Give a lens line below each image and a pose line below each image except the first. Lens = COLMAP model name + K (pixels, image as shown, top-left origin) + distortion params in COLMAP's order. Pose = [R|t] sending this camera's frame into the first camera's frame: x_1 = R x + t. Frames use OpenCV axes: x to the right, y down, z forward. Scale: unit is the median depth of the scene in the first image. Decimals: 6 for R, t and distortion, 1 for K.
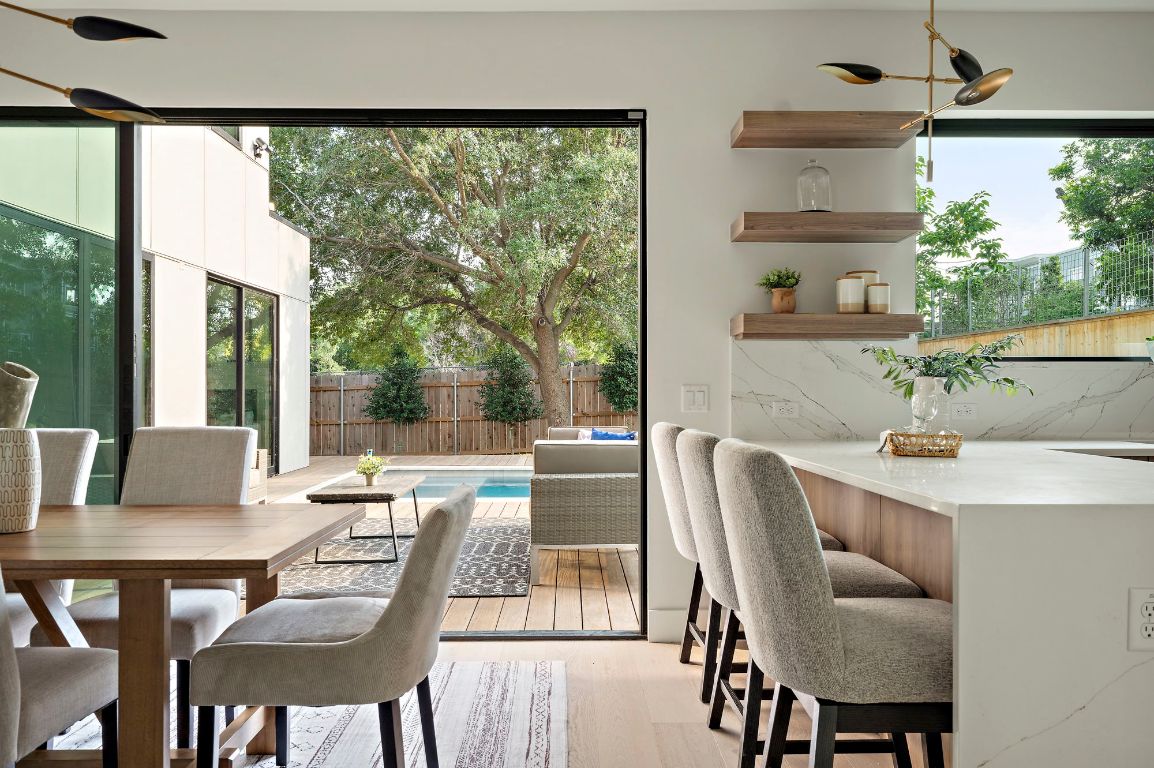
lens RADIAL K [[892.2, 0, 582.4], [0, 892.2, 385.2], [0, 0, 1]] dist [0.007193, 0.011599]
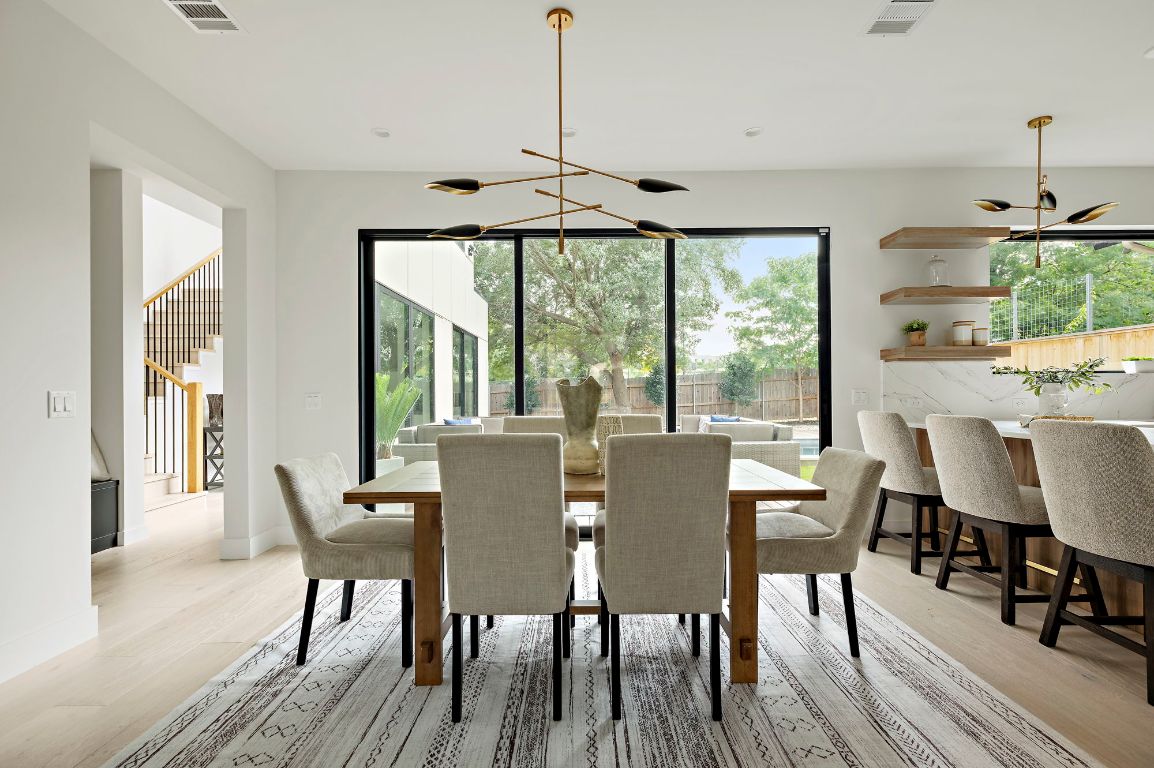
lens RADIAL K [[530.8, 0, 580.4], [0, 530.8, 392.5], [0, 0, 1]] dist [0.002378, -0.001258]
pose [[0.999902, -0.006802, -0.012261, -0.146433], [0.006868, 0.999962, 0.005316, -0.000736], [0.012224, -0.005400, 0.999911, -0.006839]]
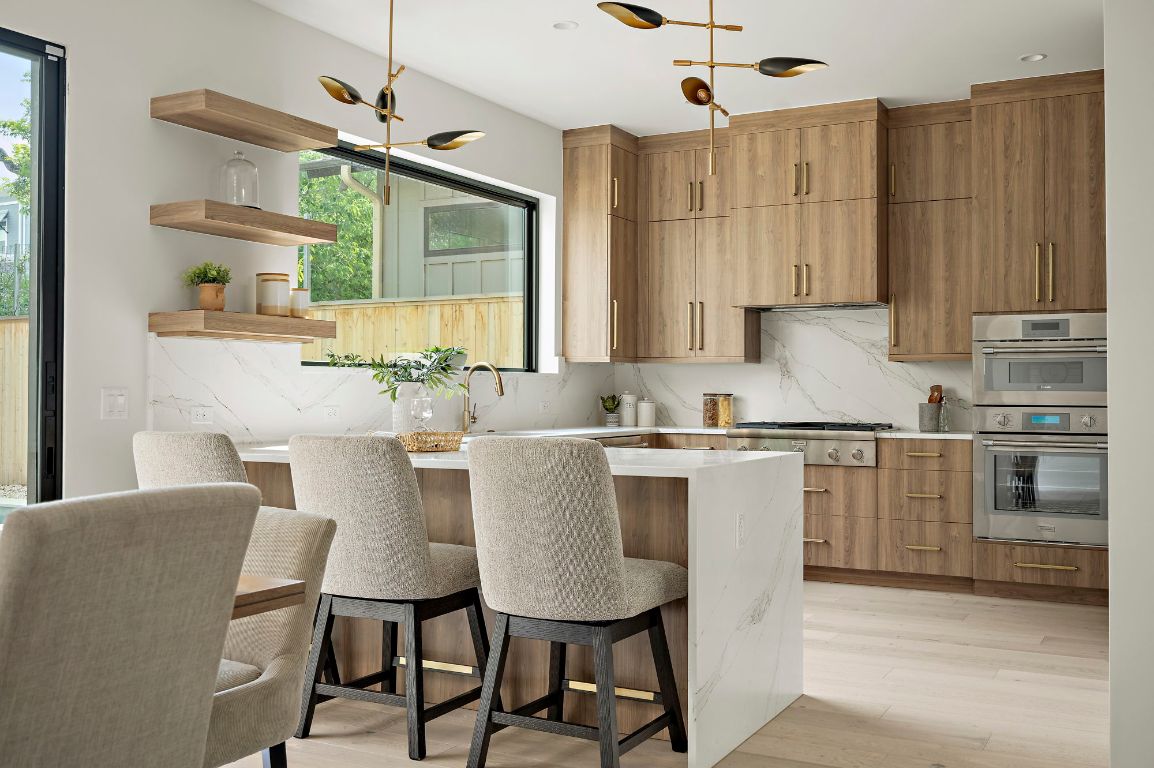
lens RADIAL K [[1114.9, 0, 577.6], [0, 1114.9, 376.7], [0, 0, 1]] dist [-0.006144, 0.000000]
pose [[0.485913, 0.011110, 0.873936, -0.216817], [-0.005067, 0.999938, -0.009895, -0.000910], [-0.873992, 0.000379, 0.485940, 0.038698]]
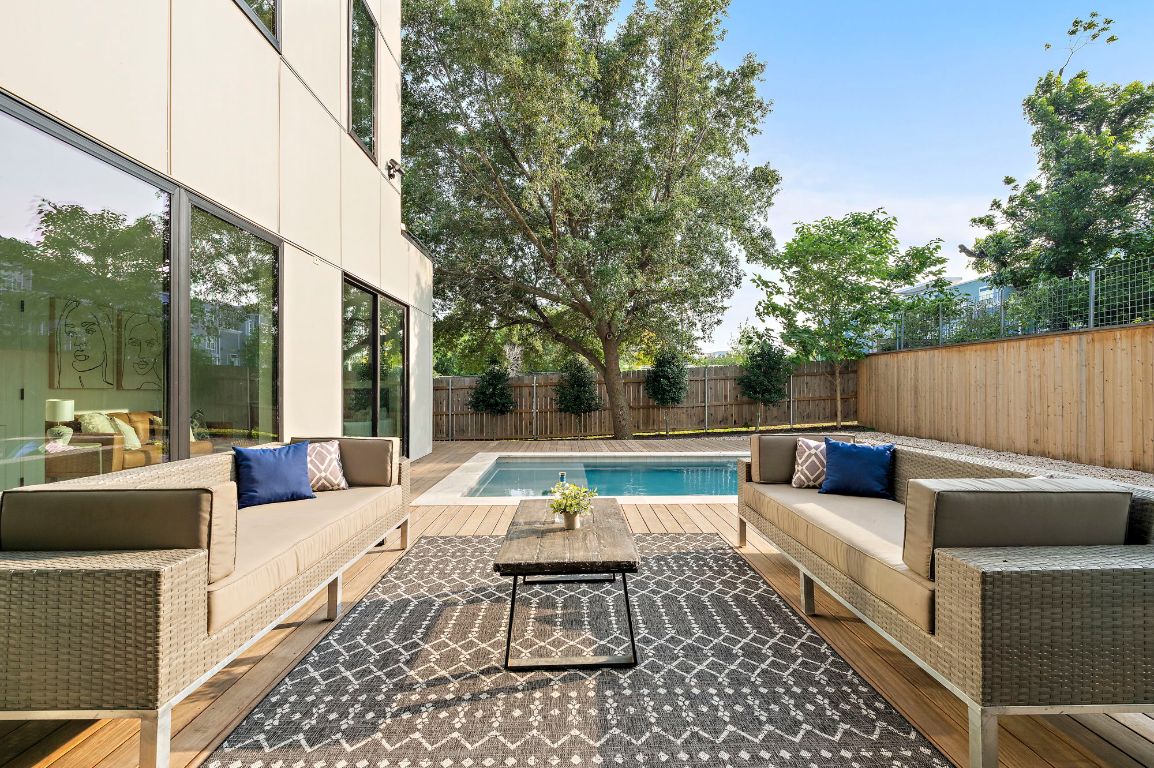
lens RADIAL K [[530.8, 0, 580.0], [0, 530.8, 387.4], [0, 0, 1]] dist [0.002378, -0.001258]
pose [[0.999972, -0.000301, 0.007465, -0.138991], [0.000280, 0.999996, 0.002768, 0.001458], [-0.007466, -0.002766, 0.999968, 0.351908]]
